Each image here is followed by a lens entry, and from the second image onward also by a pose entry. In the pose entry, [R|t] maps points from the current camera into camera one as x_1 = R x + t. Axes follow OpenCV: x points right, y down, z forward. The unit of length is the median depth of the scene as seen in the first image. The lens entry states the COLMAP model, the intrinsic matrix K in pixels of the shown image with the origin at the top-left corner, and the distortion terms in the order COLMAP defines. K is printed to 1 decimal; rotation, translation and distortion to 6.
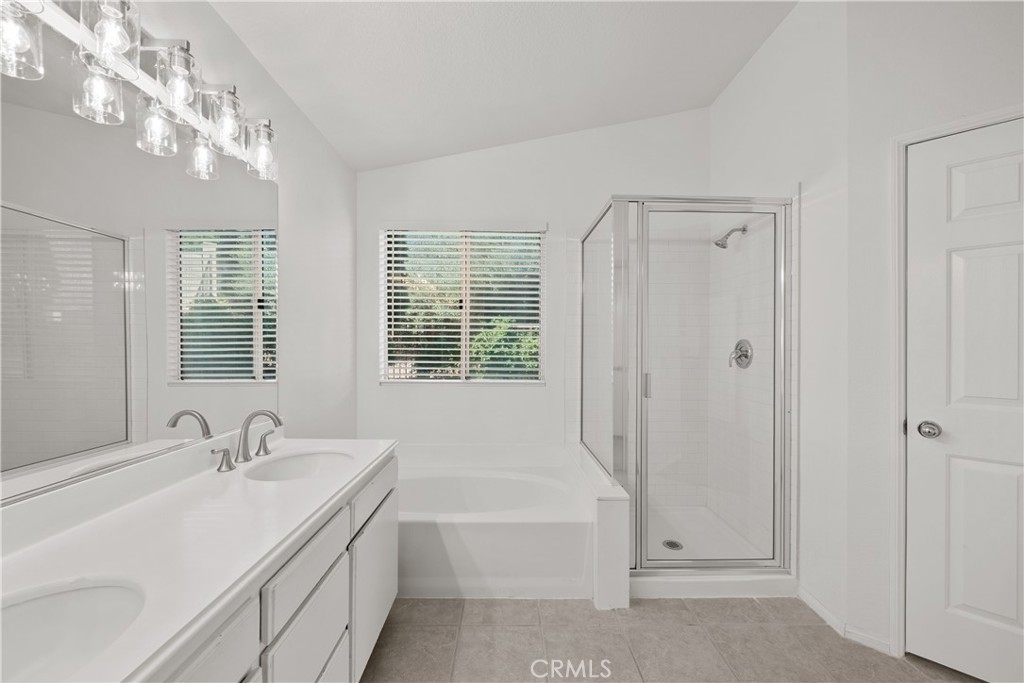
lens RADIAL K [[408.1, 0, 512.8], [0, 408.1, 341.0], [0, 0, 1]] dist [-0.003199, 0.000206]
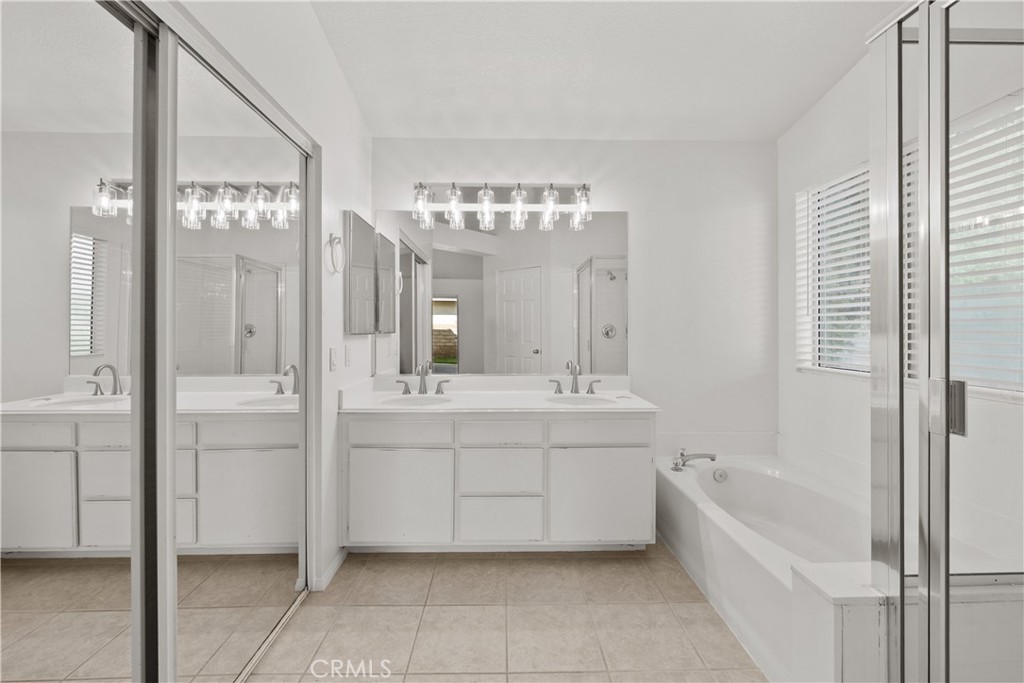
lens RADIAL K [[408.1, 0, 510.0], [0, 408.1, 329.6], [0, 0, 1]] dist [-0.003199, 0.000206]
pose [[0.013791, -0.001802, -0.999903, 0.791783], [-0.002034, 0.999996, -0.001831, 0.029614], [0.999903, 0.002059, 0.013787, 0.549050]]
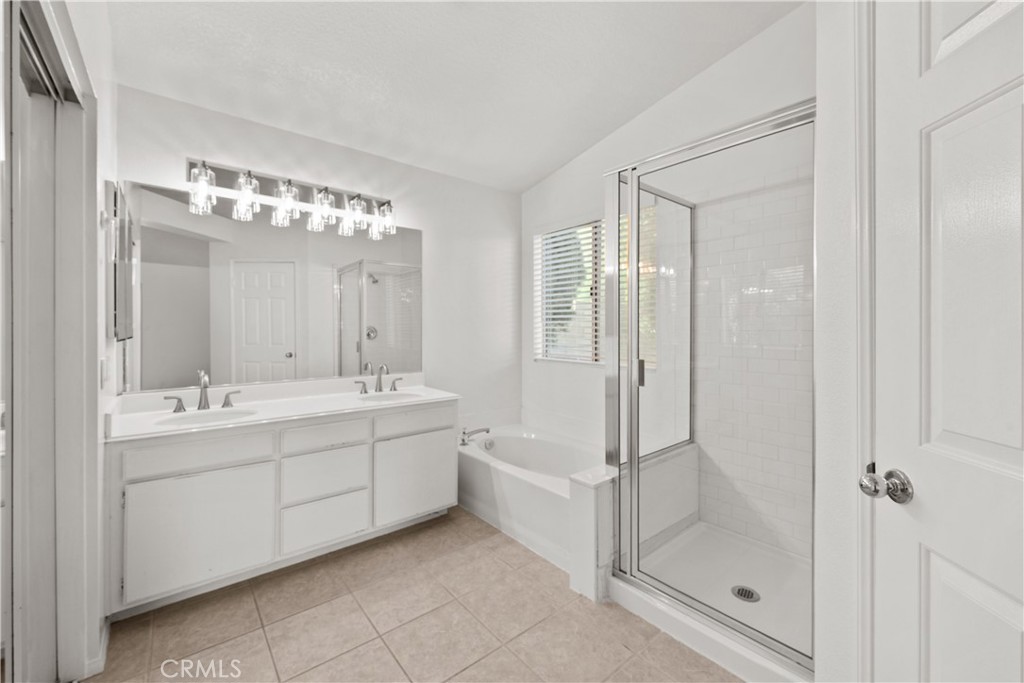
lens RADIAL K [[408.1, 0, 517.7], [0, 408.1, 332.8], [0, 0, 1]] dist [-0.003199, 0.000206]
pose [[0.639567, 0.005050, -0.768718, 0.877745], [-0.001058, 0.999983, 0.005690, 0.018248], [0.768734, -0.002826, 0.639562, 0.244186]]
